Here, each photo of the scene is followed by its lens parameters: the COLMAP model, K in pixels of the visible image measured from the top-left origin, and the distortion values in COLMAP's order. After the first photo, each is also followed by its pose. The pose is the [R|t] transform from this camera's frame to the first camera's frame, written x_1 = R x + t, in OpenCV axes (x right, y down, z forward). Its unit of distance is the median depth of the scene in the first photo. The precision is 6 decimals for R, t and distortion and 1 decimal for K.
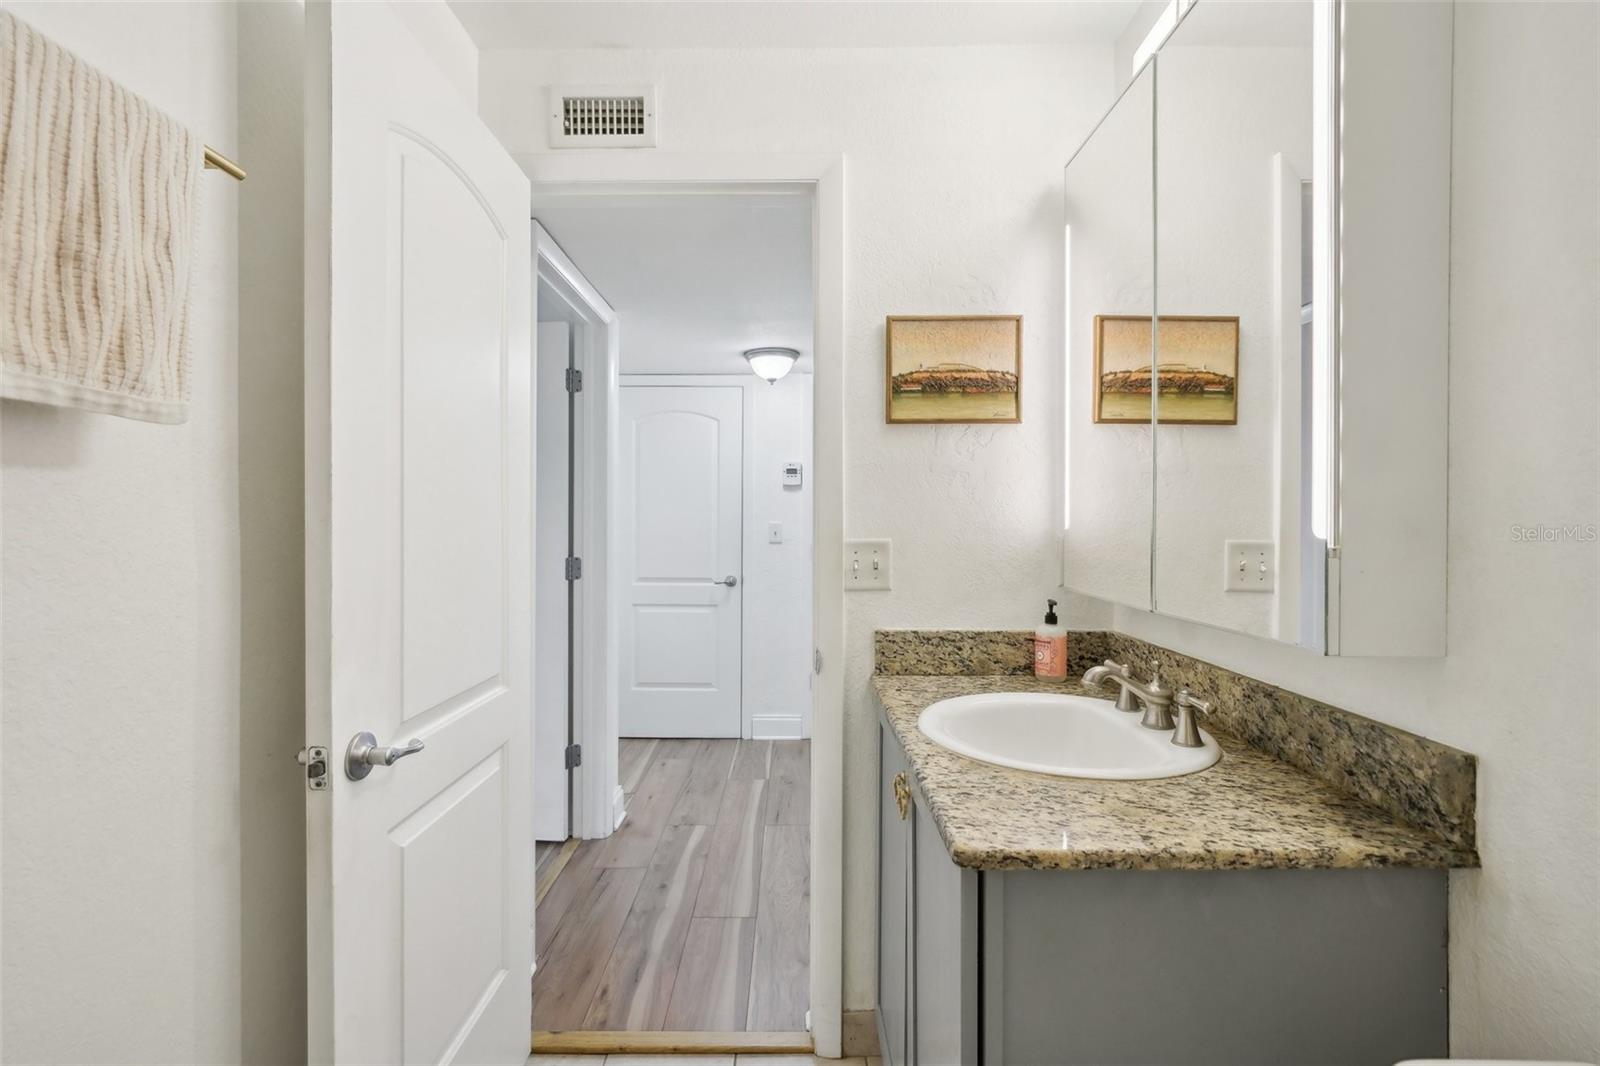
lens RADIAL K [[705.8, 0, 800.0], [0, 705.8, 533.0], [0, 0, 1]] dist [0.000394, 0.000058]
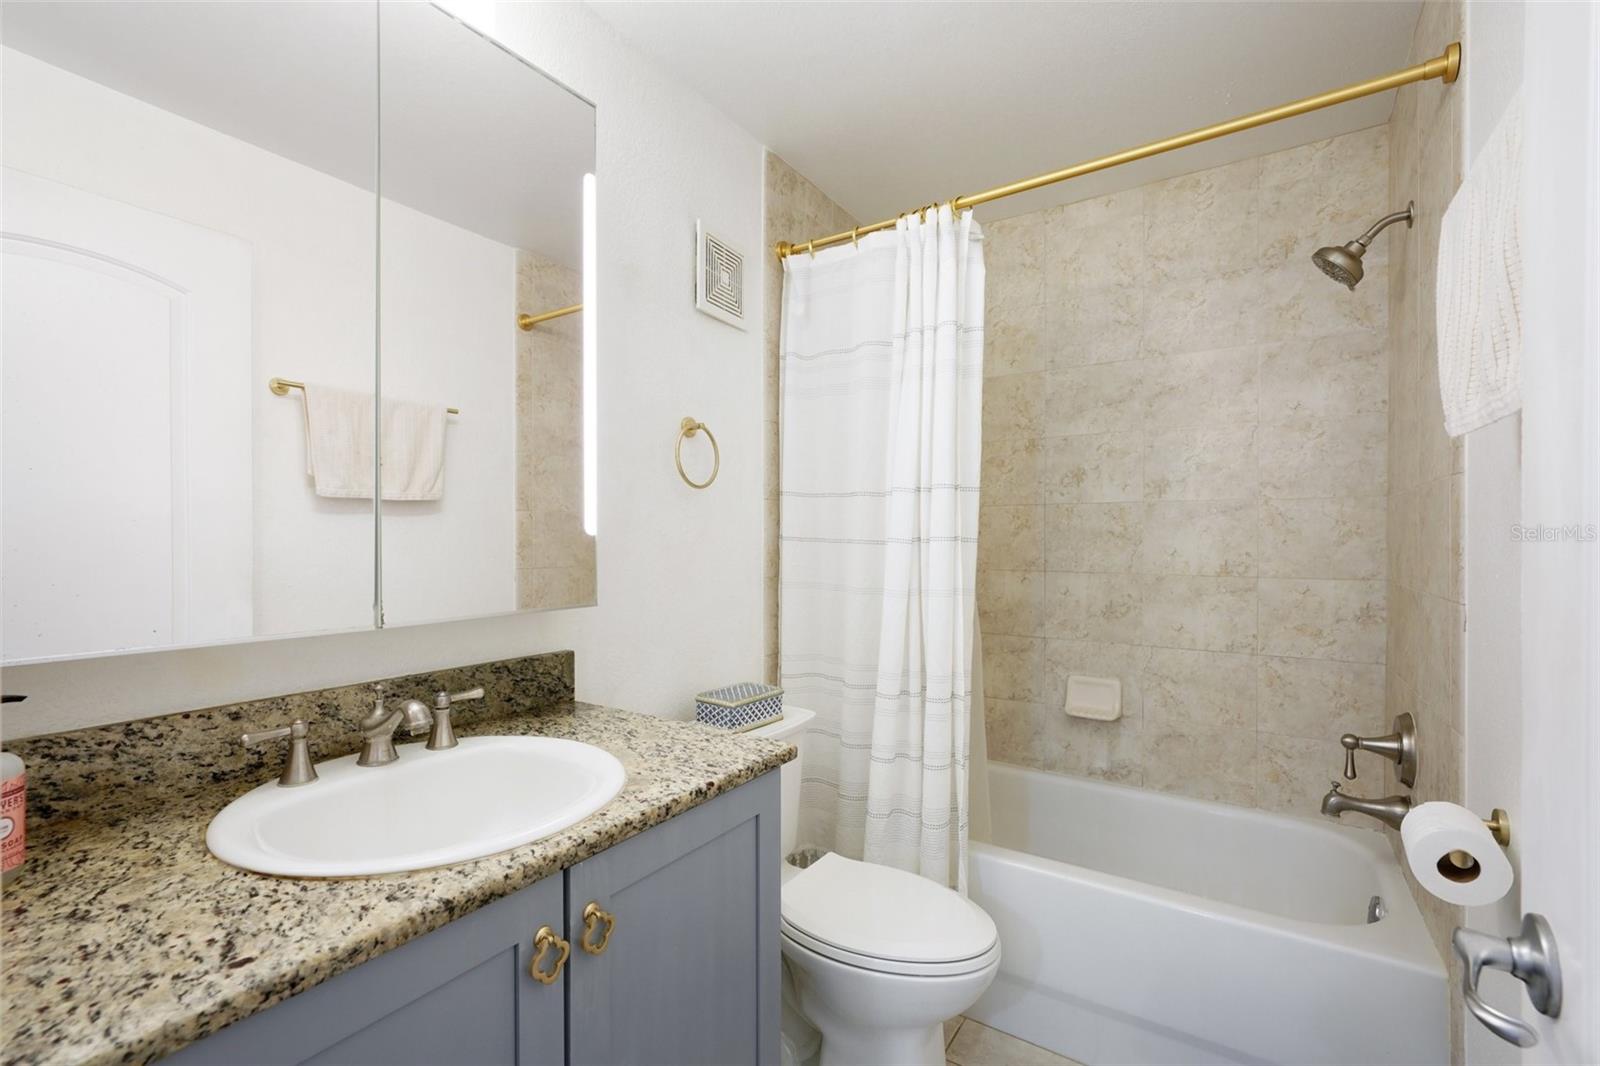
lens RADIAL K [[705.8, 0, 800.0], [0, 705.8, 533.0], [0, 0, 1]] dist [0.000394, 0.000058]
pose [[-0.828694, -0.004856, 0.559681, -0.513630], [0.003669, 0.999894, 0.014108, -0.017421], [-0.559690, 0.013745, -0.828588, 1.858241]]
